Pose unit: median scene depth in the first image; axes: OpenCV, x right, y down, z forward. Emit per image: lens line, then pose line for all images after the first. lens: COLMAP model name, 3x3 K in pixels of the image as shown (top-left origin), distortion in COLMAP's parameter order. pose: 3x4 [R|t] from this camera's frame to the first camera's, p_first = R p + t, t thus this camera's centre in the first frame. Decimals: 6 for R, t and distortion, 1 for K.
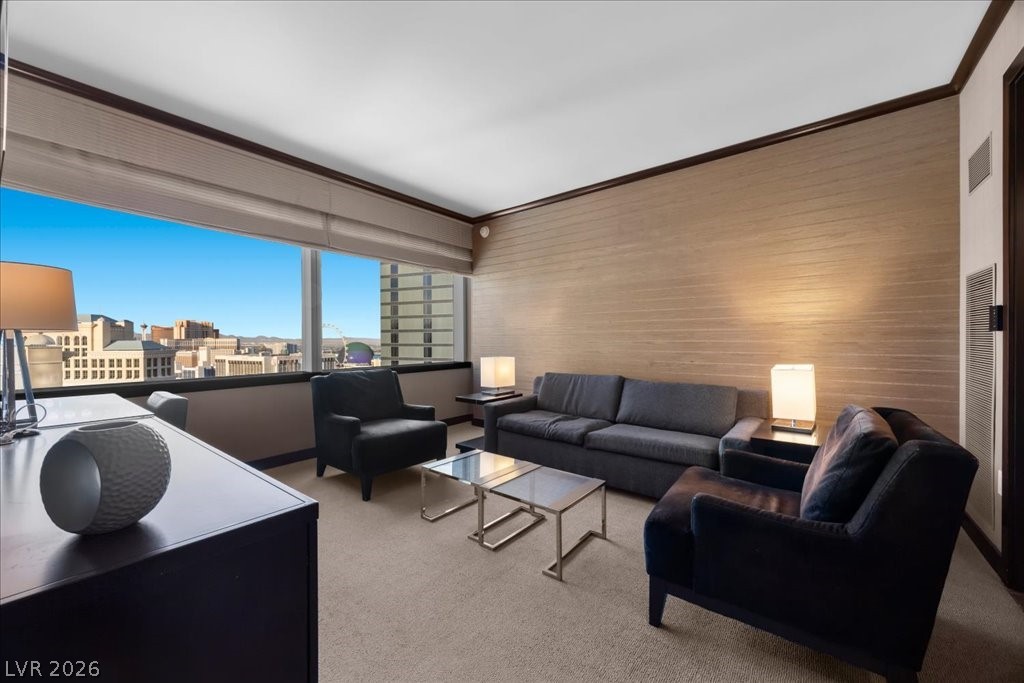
lens RADIAL K [[388.9, 0, 508.0], [0, 388.9, 337.6], [0, 0, 1]] dist [-0.003105, -0.000204]
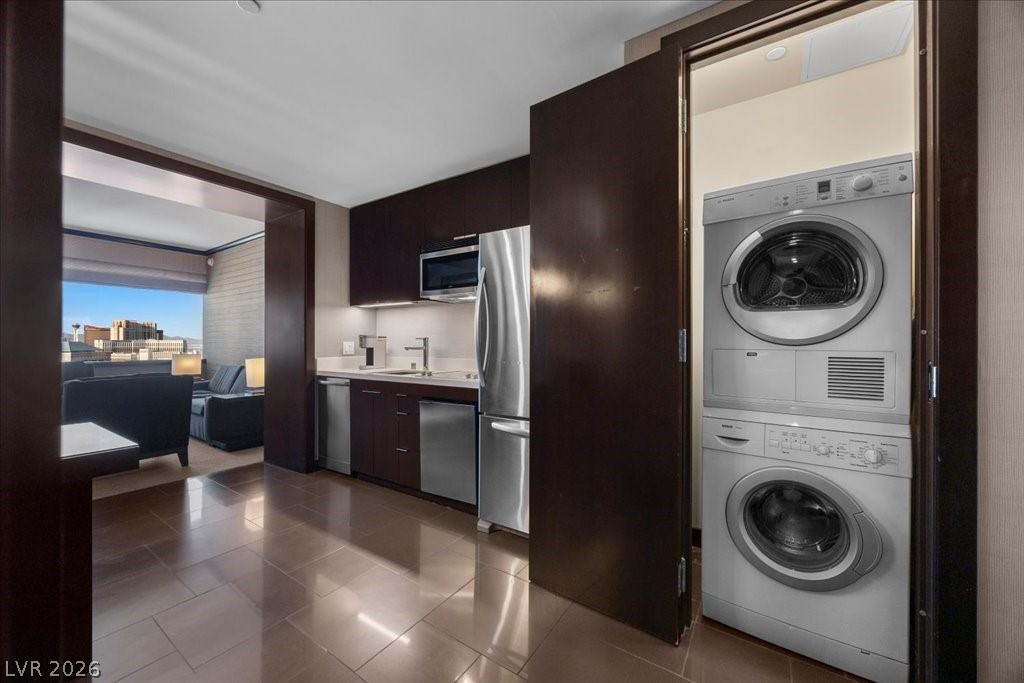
lens RADIAL K [[388.9, 0, 508.5], [0, 388.9, 340.8], [0, 0, 1]] dist [-0.003105, -0.000204]
pose [[0.996546, 0.007297, 0.082724, 0.613328], [-0.007166, 0.999973, -0.001874, -0.002203], [-0.082735, 0.001275, 0.996571, -0.301531]]
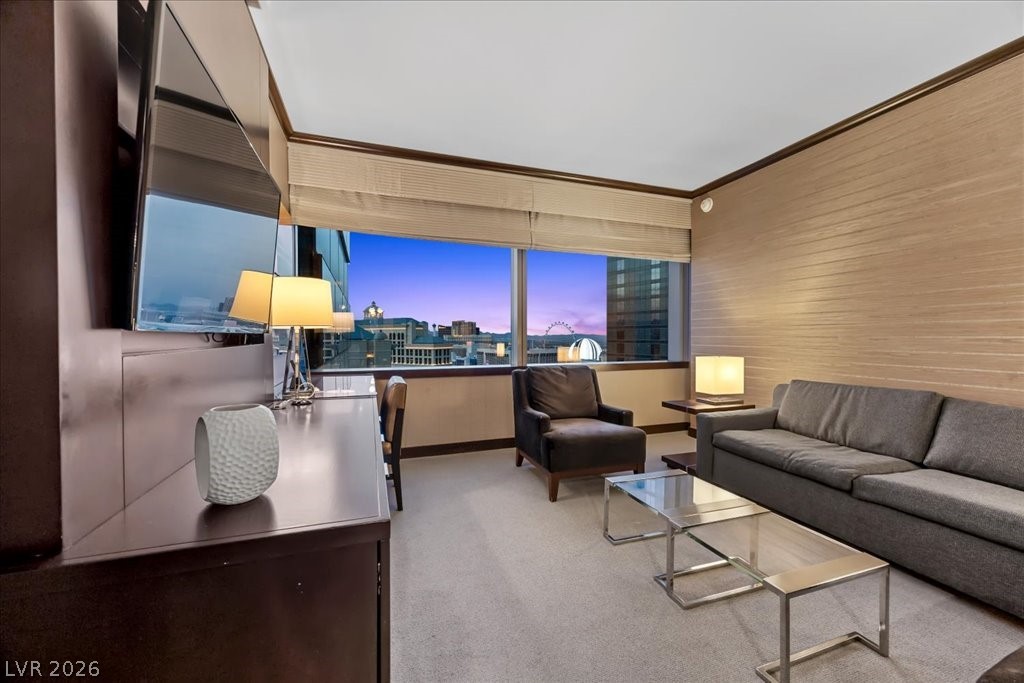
lens RADIAL K [[388.9, 0, 506.1], [0, 388.9, 340.8], [0, 0, 1]] dist [-0.003105, -0.000204]
pose [[0.840613, 0.009141, -0.541558, 0.030237], [0.000031, 0.999857, 0.016924, 0.002608], [0.541636, -0.014243, 0.840493, 0.068885]]
